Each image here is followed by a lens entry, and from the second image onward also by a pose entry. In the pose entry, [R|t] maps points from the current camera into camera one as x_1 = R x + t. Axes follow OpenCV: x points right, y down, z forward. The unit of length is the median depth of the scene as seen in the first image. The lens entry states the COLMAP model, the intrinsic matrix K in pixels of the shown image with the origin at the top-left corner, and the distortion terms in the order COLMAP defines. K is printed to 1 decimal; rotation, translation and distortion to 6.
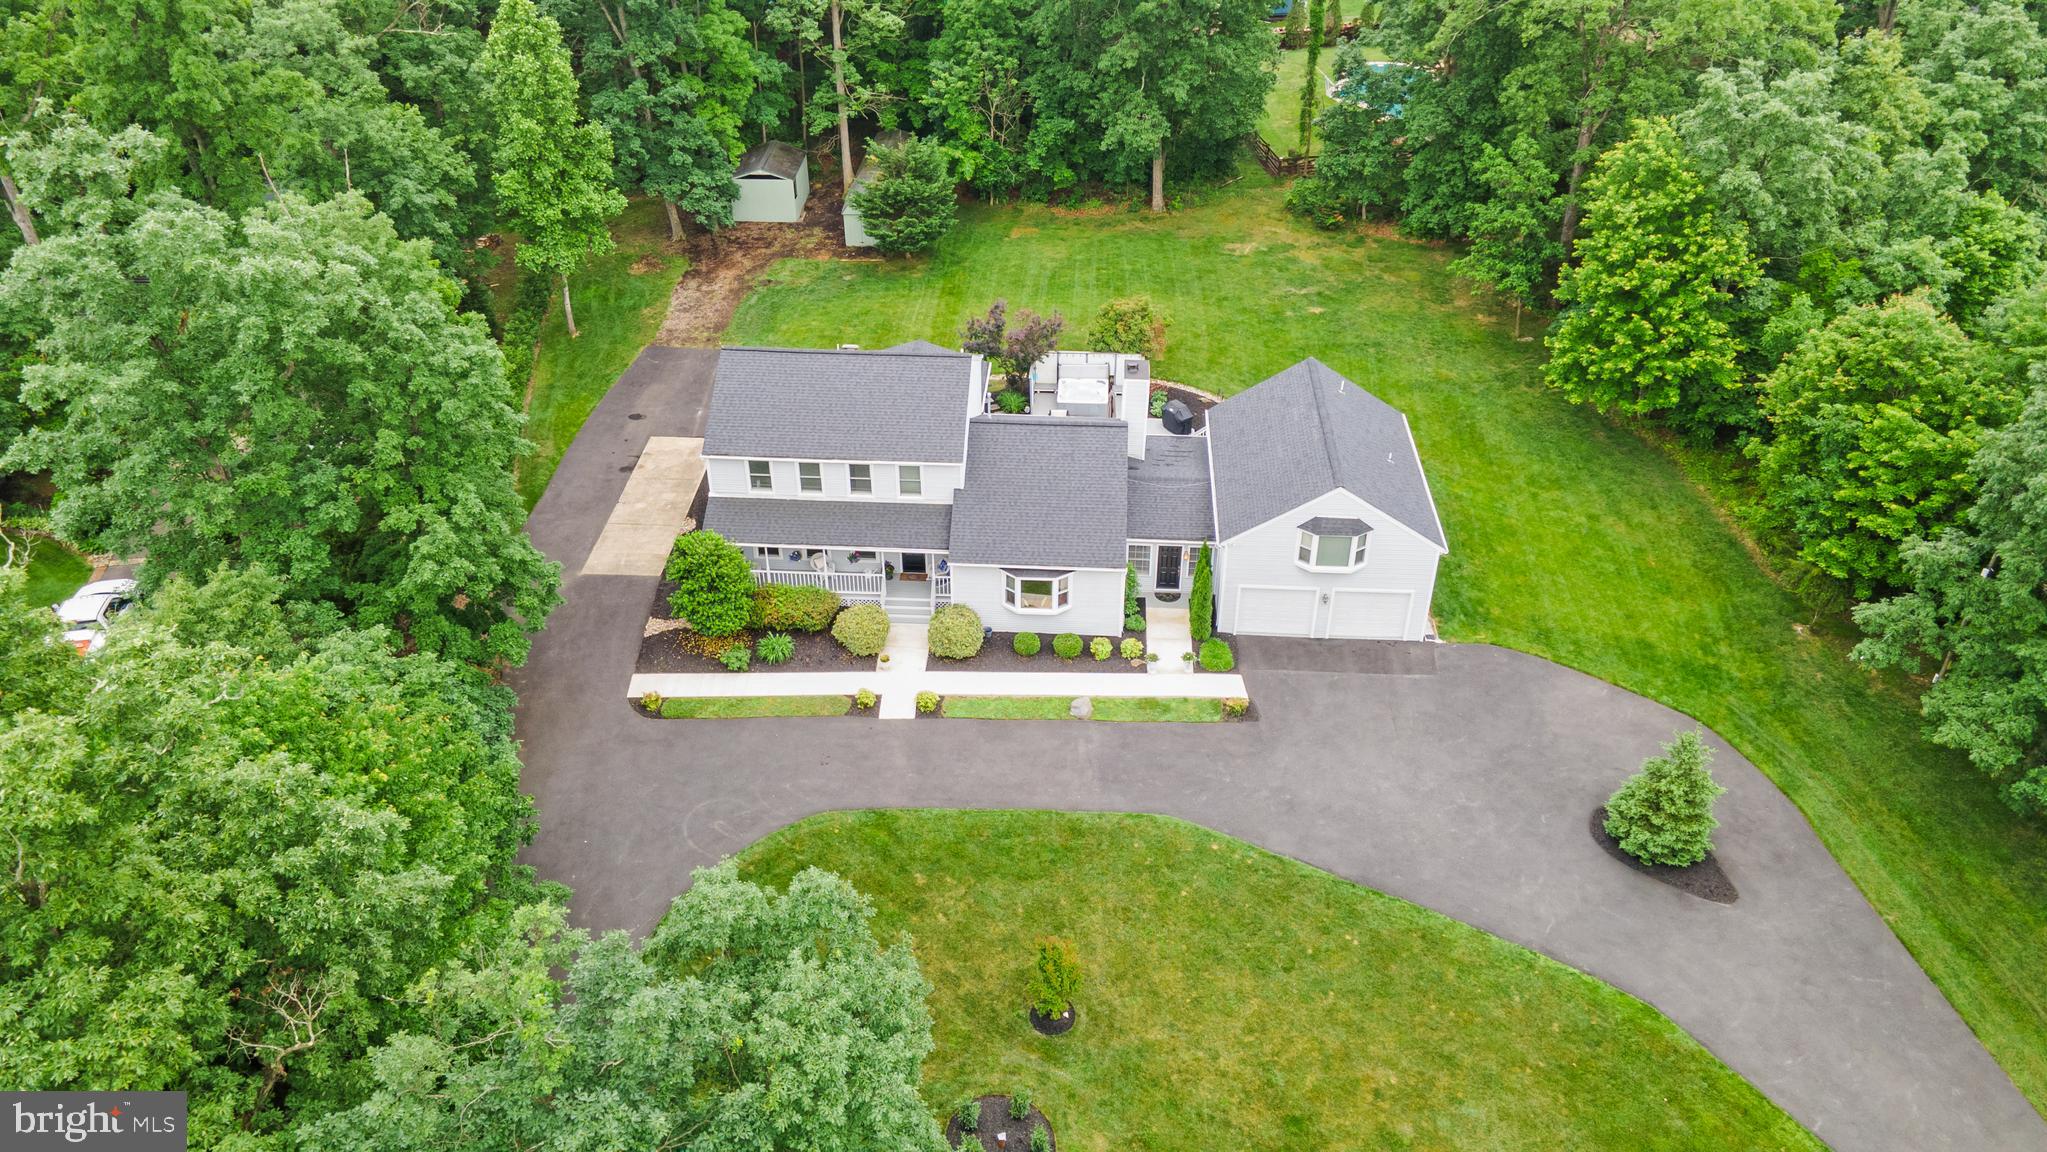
lens RADIAL K [[1469.7, 0, 1026.5], [0, 1469.7, 574.4], [0, 0, 1]] dist [0.033326, 0.009231]
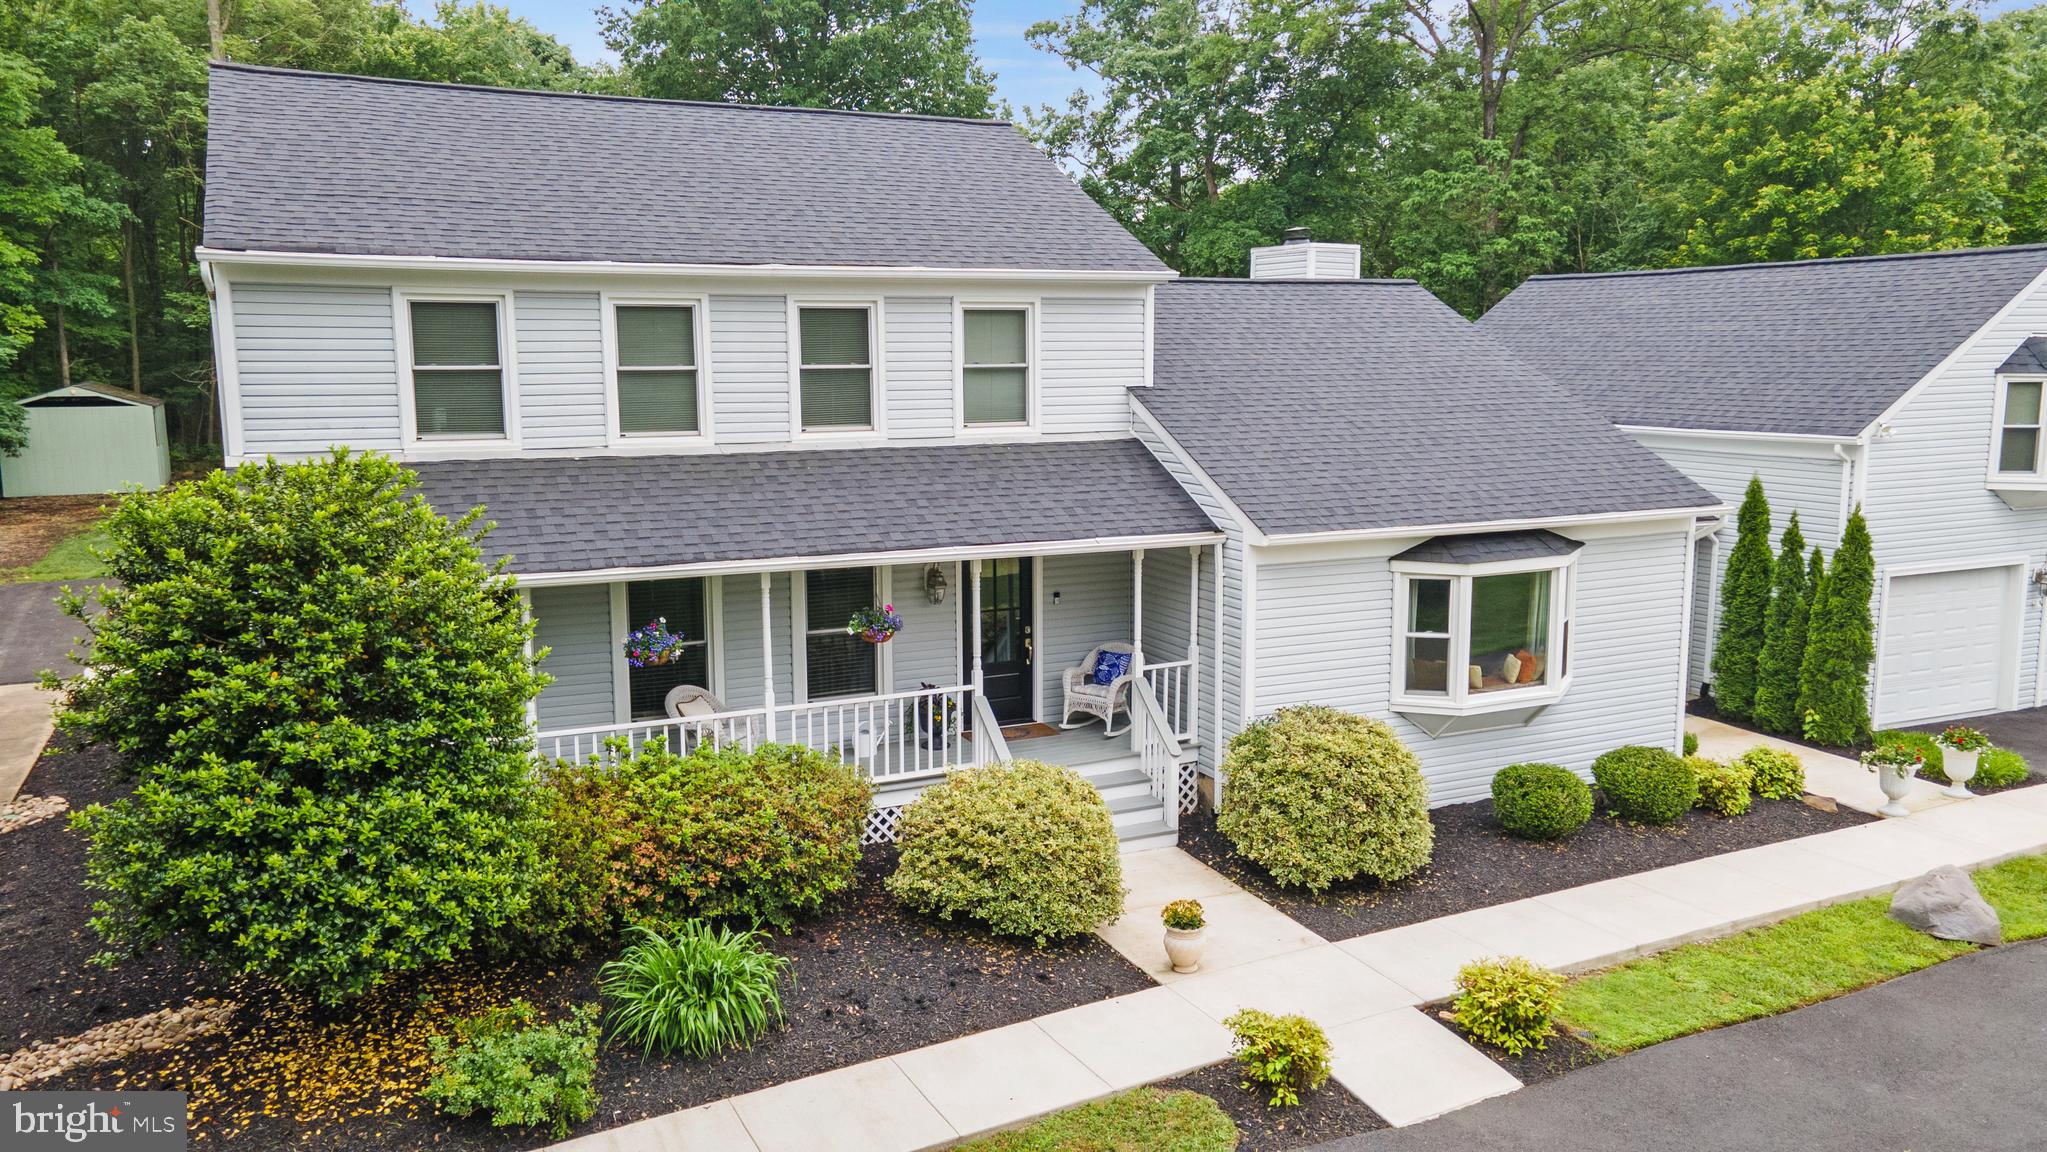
lens RADIAL K [[1482.8, 0, 1023.5], [0, 1482.8, 576.0], [0, 0, 1]] dist [0.004090, 0.064957]
pose [[0.879594, -0.076766, 0.469491, -0.176727], [0.273164, 0.889483, -0.366335, 0.069506], [-0.389482, 0.450474, 0.803353, 0.624927]]
